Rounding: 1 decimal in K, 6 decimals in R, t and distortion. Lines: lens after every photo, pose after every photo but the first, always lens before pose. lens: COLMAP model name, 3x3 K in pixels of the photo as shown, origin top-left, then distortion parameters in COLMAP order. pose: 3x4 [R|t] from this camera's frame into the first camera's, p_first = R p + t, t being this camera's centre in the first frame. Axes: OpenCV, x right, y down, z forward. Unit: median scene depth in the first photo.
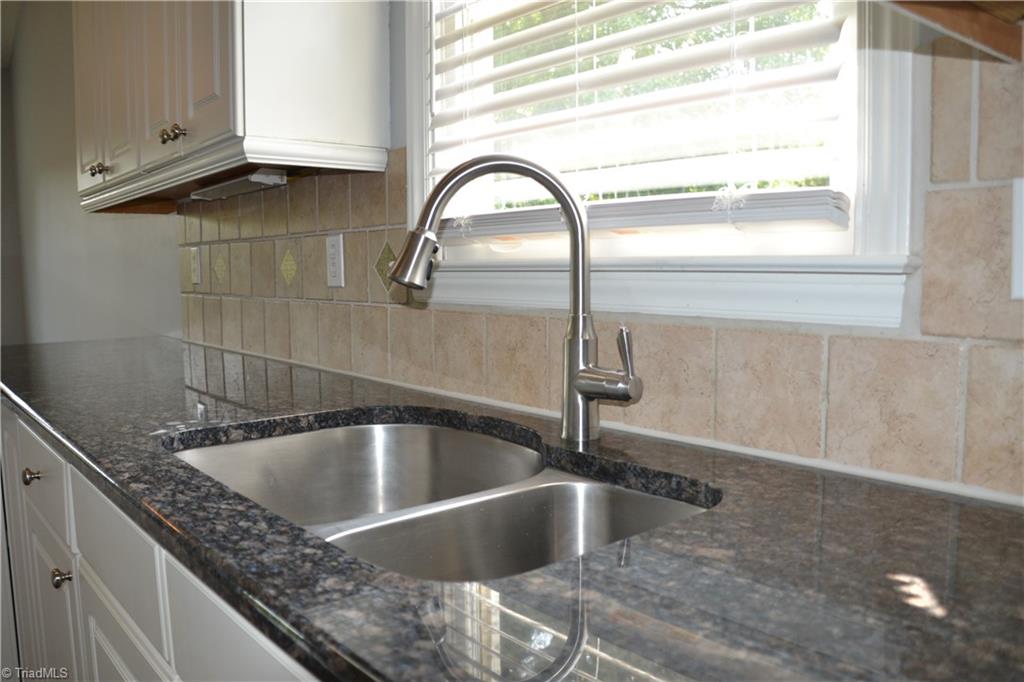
lens RADIAL K [[815.5, 0, 501.1], [0, 815.5, 348.2], [0, 0, 1]] dist [-0.155379, 0.107114]
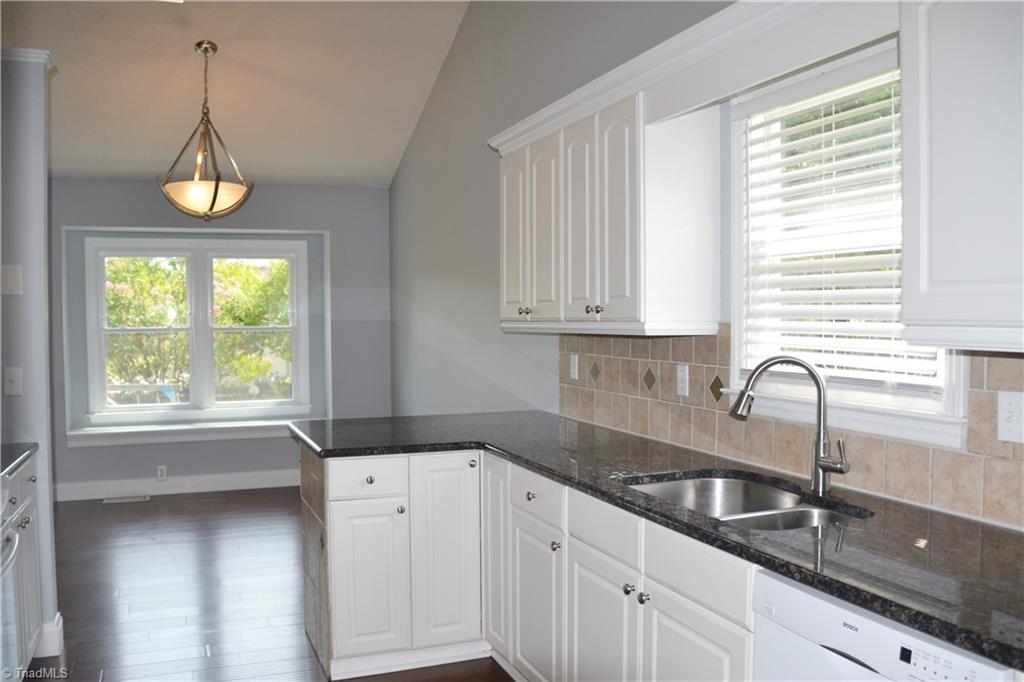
lens RADIAL K [[843.2, 0, 530.7], [0, 843.2, 351.3], [0, 0, 1]] dist [-0.112616, 0.119629]
pose [[0.955790, 0.017322, -0.293540, 0.007777], [-0.035650, 0.997726, -0.057201, -0.093786], [0.291882, 0.065137, 0.954234, -1.257102]]
